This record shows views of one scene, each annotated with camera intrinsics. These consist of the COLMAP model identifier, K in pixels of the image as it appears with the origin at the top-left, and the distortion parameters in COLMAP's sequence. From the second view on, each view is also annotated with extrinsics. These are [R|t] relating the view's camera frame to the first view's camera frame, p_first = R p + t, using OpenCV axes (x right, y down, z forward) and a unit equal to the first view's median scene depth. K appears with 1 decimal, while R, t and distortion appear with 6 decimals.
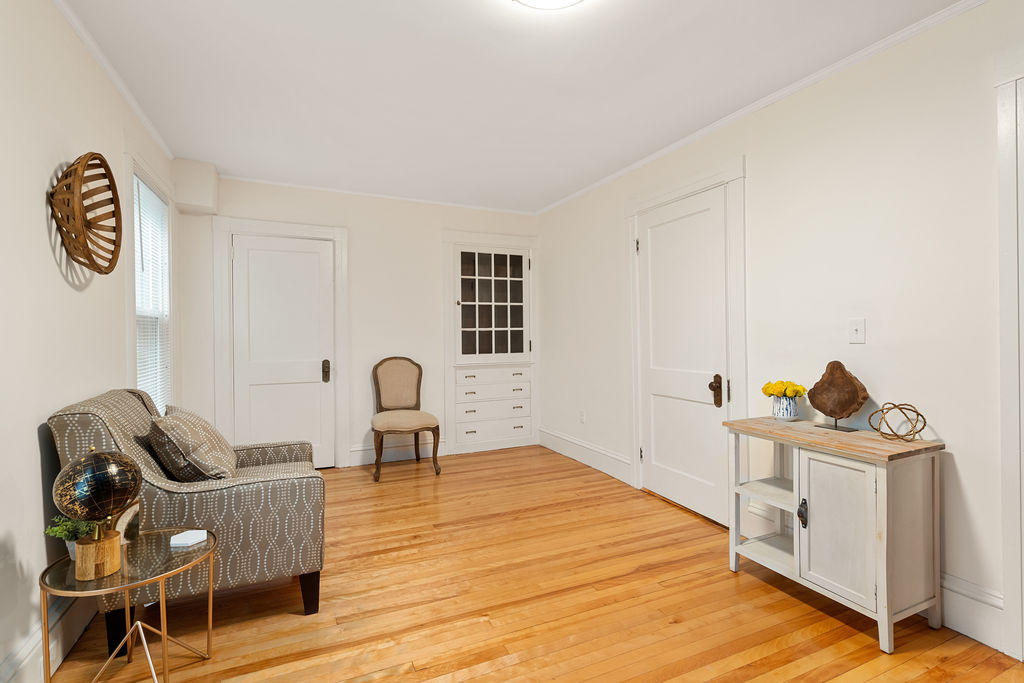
lens RADIAL K [[483.1, 0, 514.9], [0, 483.1, 334.1], [0, 0, 1]] dist [0.001611, 0.000143]
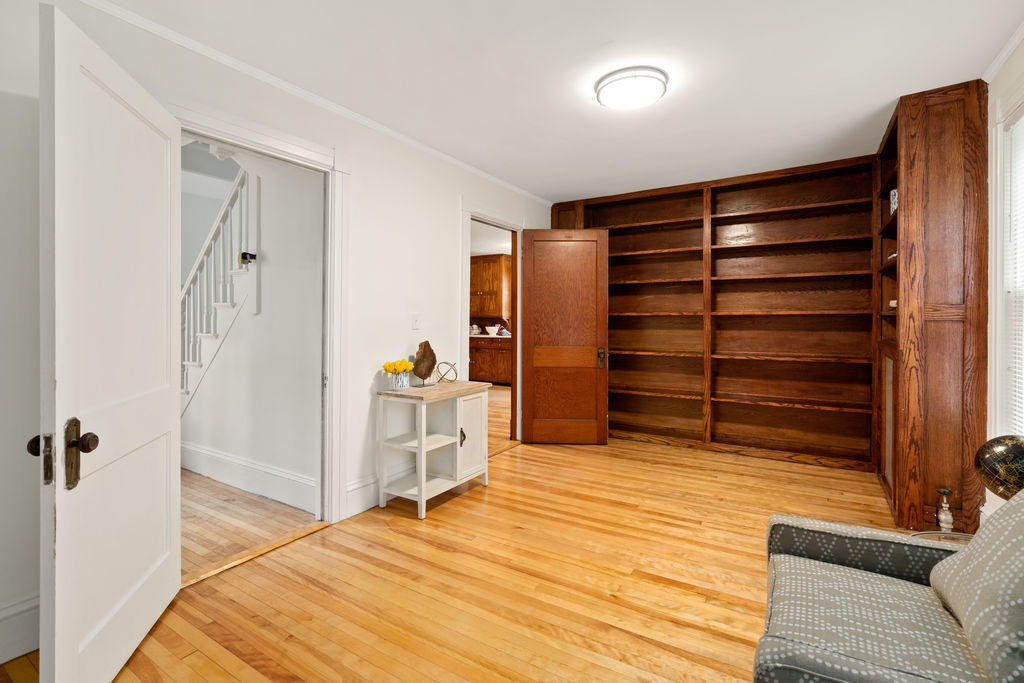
lens RADIAL K [[469.0, 0, 514.3], [0, 469.0, 330.9], [0, 0, 1]] dist [-0.003616, -0.000373]
pose [[-0.560891, -0.004105, 0.827879, -0.625676], [0.007666, 0.999919, 0.010152, 0.010892], [-0.827854, 0.012040, -0.560814, 1.418945]]
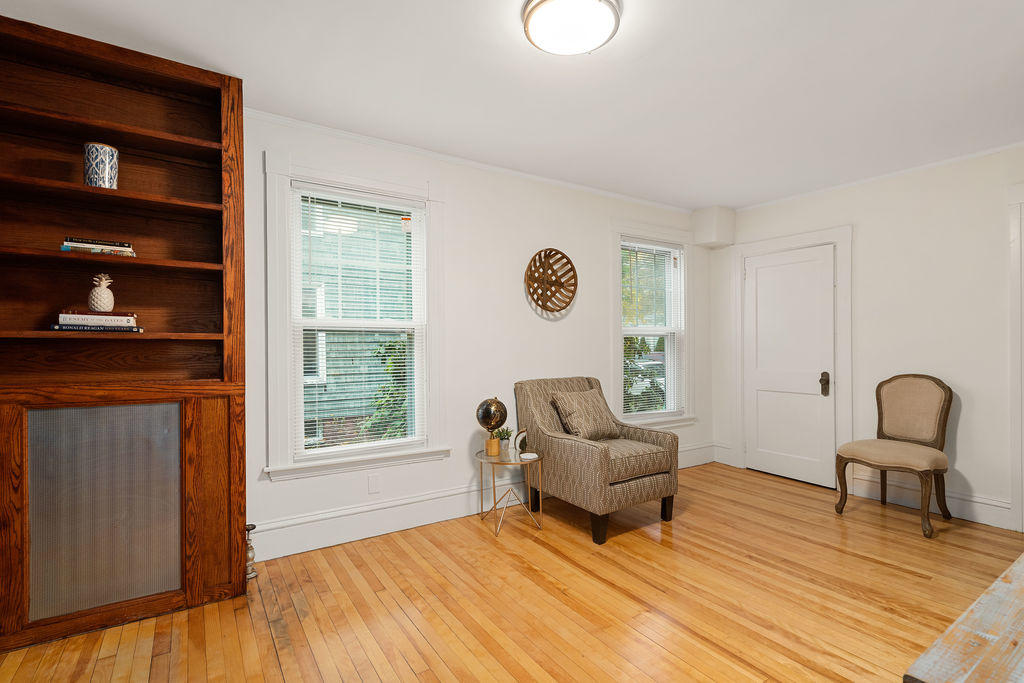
lens RADIAL K [[483.1, 0, 512.0], [0, 483.1, 345.0], [0, 0, 1]] dist [0.001611, 0.000143]
pose [[0.156851, 0.006120, -0.987603, 0.774261], [-0.001181, 0.999981, 0.006009, -0.007243], [0.987622, 0.000224, 0.156855, 0.444777]]
